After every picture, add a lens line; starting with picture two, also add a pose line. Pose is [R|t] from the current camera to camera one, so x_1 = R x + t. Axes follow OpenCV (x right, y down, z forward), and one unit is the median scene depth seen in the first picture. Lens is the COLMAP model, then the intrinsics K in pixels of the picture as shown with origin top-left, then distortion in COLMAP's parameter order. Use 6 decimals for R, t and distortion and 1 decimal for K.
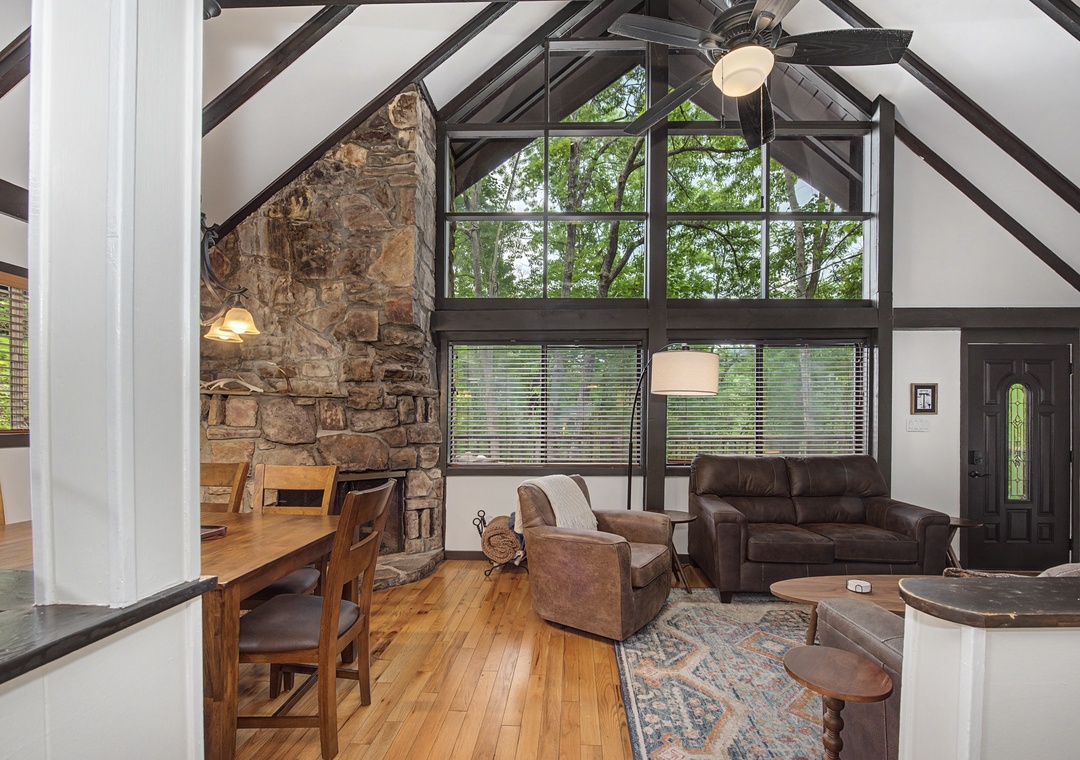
lens RADIAL K [[483.1, 0, 568.6], [0, 483.1, 423.2], [0, 0, 1]] dist [-0.004545, -0.002097]
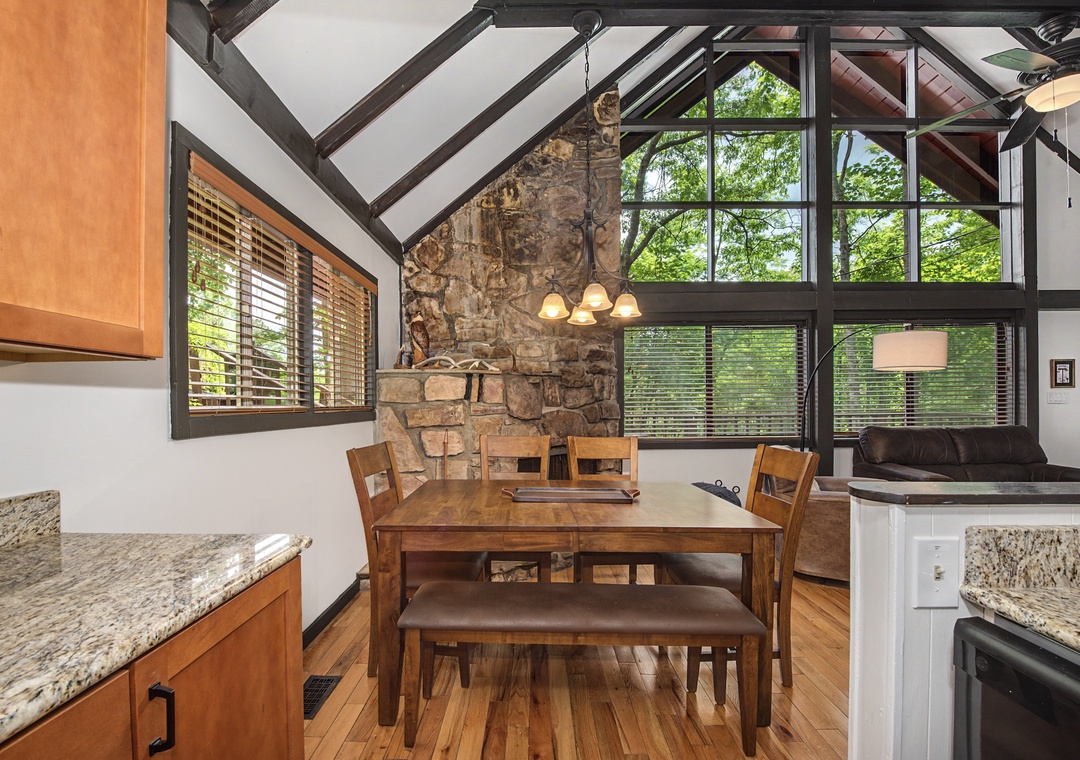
lens RADIAL K [[483.1, 0, 527.0], [0, 483.1, 402.1], [0, 0, 1]] dist [-0.004545, -0.002097]
pose [[0.999811, -0.009399, 0.017026, -0.544168], [0.009507, 0.999935, -0.006258, 0.010420], [-0.016966, 0.006419, 0.999835, -0.066030]]
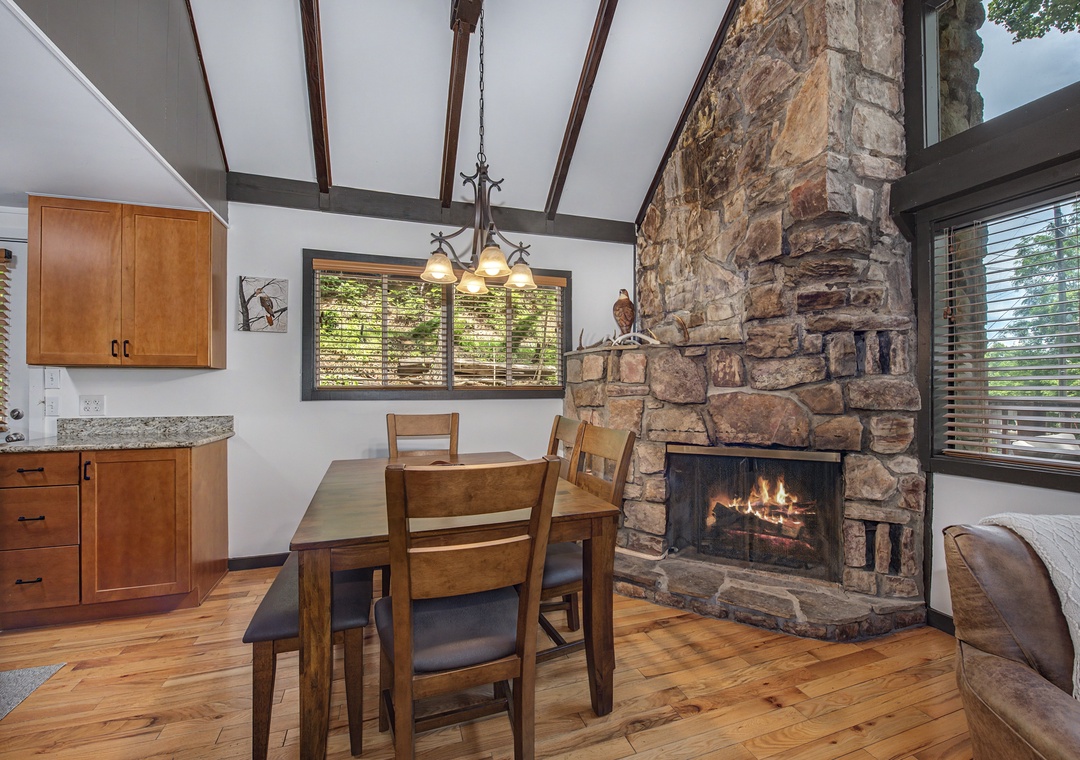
lens RADIAL K [[483.1, 0, 547.2], [0, 483.1, 384.5], [0, 0, 1]] dist [-0.004545, -0.002097]
pose [[0.347993, -0.013747, -0.937396, 0.118947], [0.000699, 0.999896, -0.014404, 0.020513], [0.937497, 0.004357, 0.347966, 0.456512]]
